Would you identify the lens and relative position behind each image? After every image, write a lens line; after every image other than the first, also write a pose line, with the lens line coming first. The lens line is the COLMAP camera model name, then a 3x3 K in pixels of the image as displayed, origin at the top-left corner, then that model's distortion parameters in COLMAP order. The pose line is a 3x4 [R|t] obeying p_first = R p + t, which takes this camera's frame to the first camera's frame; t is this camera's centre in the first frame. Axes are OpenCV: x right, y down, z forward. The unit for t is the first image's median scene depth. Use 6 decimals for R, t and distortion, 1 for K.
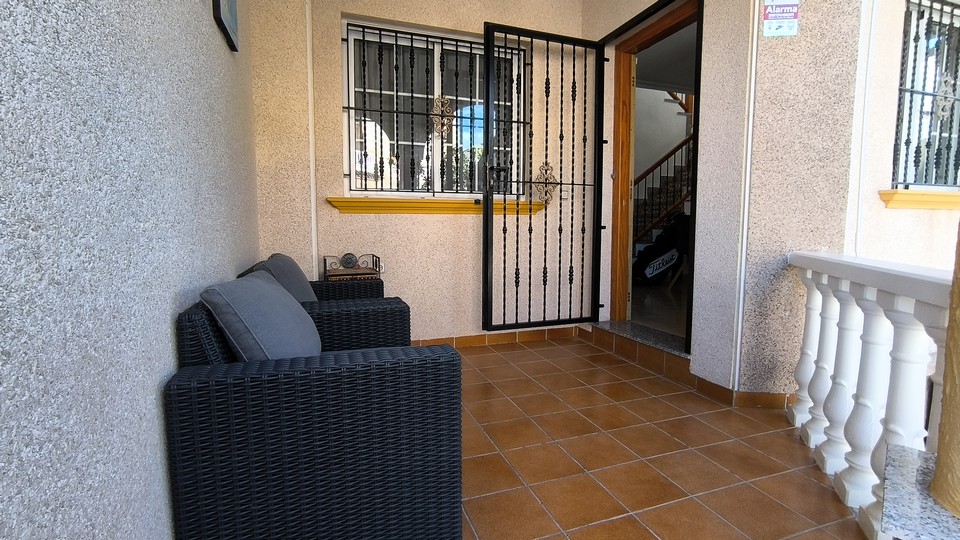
lens RADIAL K [[461.6, 0, 486.5], [0, 461.6, 273.4], [0, 0, 1]] dist [-0.031102, 0.013151]
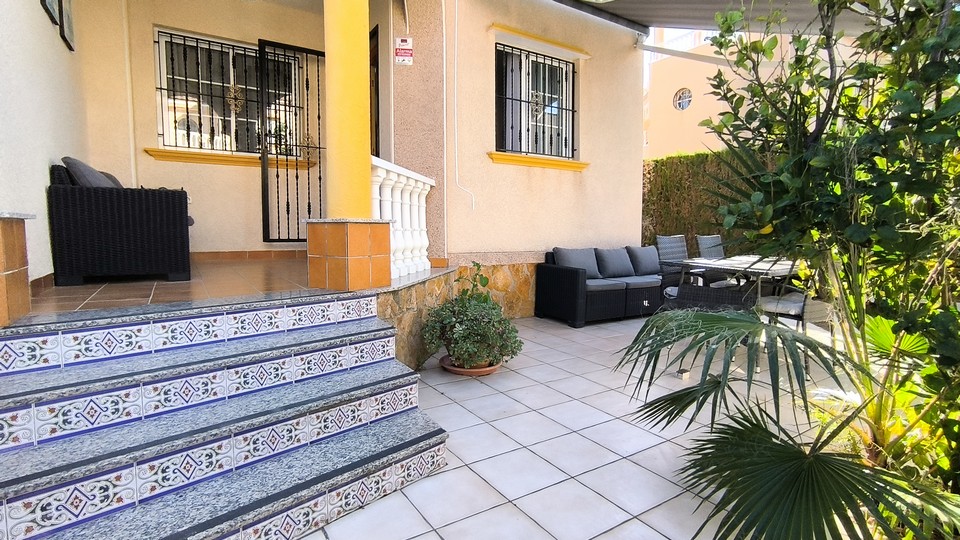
lens RADIAL K [[461.6, 0, 475.6], [0, 461.6, 265.9], [0, 0, 1]] dist [-0.031102, 0.013151]
pose [[0.972452, -0.015303, 0.232600, 0.321164], [0.017842, 0.999802, -0.008814, 0.230322], [-0.232420, 0.012721, 0.972532, -0.621252]]
